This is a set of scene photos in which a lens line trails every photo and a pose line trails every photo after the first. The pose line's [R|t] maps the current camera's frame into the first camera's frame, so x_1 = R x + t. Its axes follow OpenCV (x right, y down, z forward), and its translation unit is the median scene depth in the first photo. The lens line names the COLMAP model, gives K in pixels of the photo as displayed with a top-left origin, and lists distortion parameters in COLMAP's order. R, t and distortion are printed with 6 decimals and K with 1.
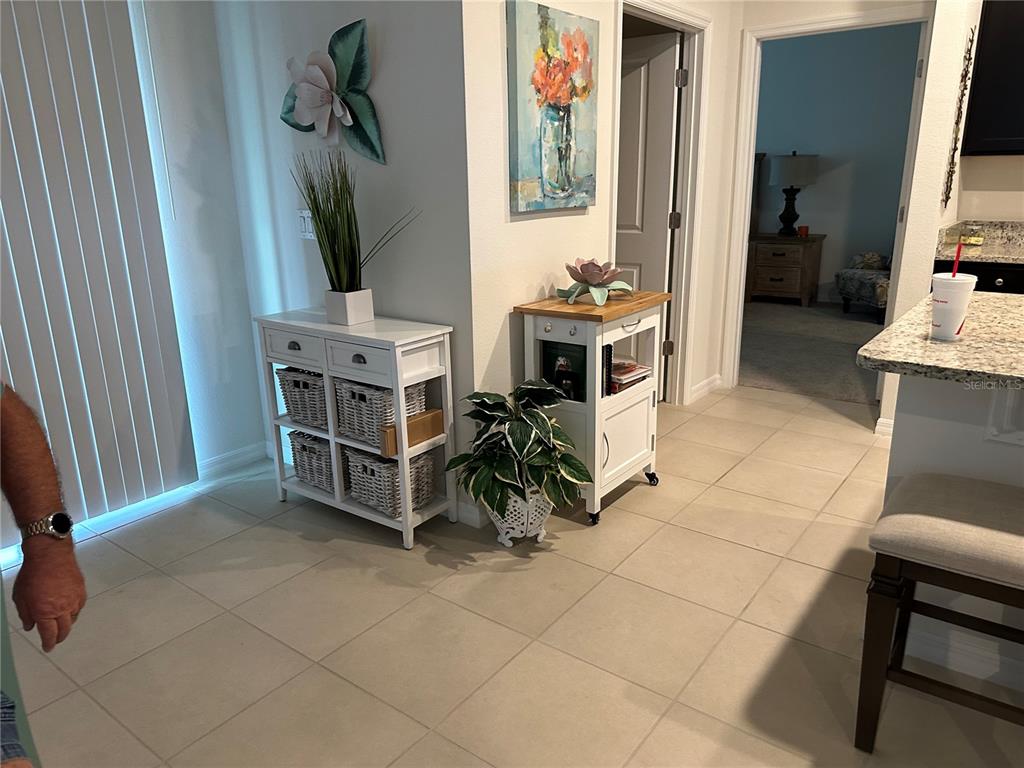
lens RADIAL K [[719.3, 0, 512.1], [0, 719.3, 384.2], [0, 0, 1]] dist [0.053170, -0.056577]
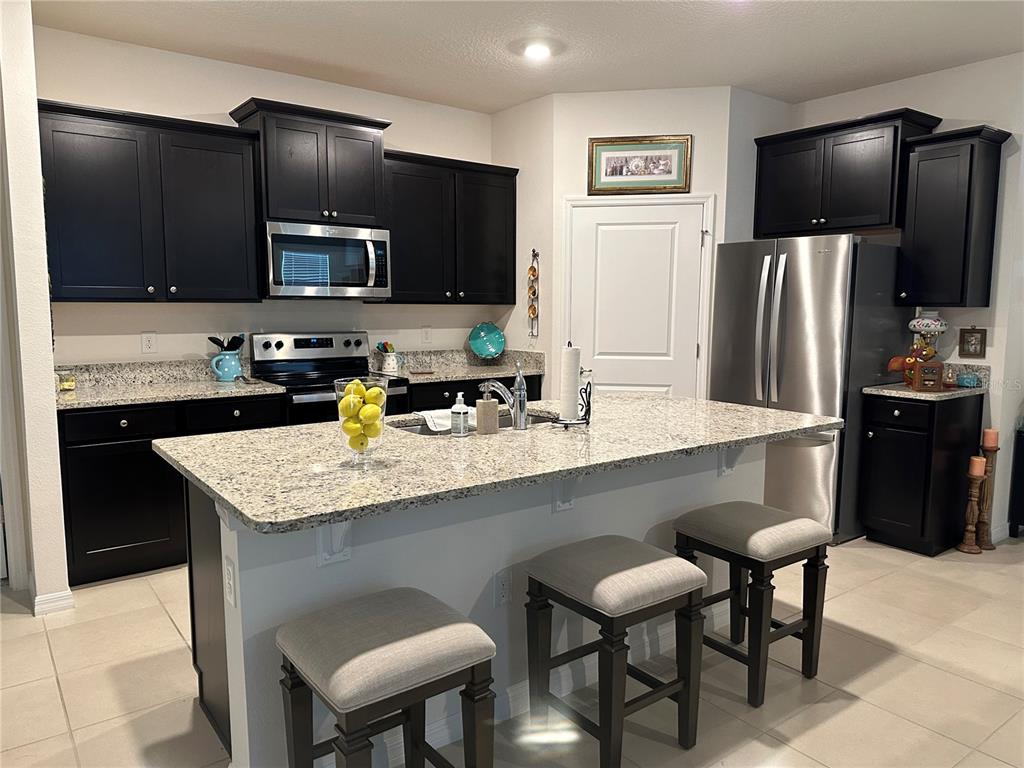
lens RADIAL K [[719.3, 0, 512.7], [0, 719.3, 386.2], [0, 0, 1]] dist [0.053170, -0.056577]
pose [[0.267624, -0.094400, 0.958888, -0.156831], [0.258950, 0.965622, 0.022791, -0.073518], [-0.928074, 0.242205, 0.282869, 0.197847]]
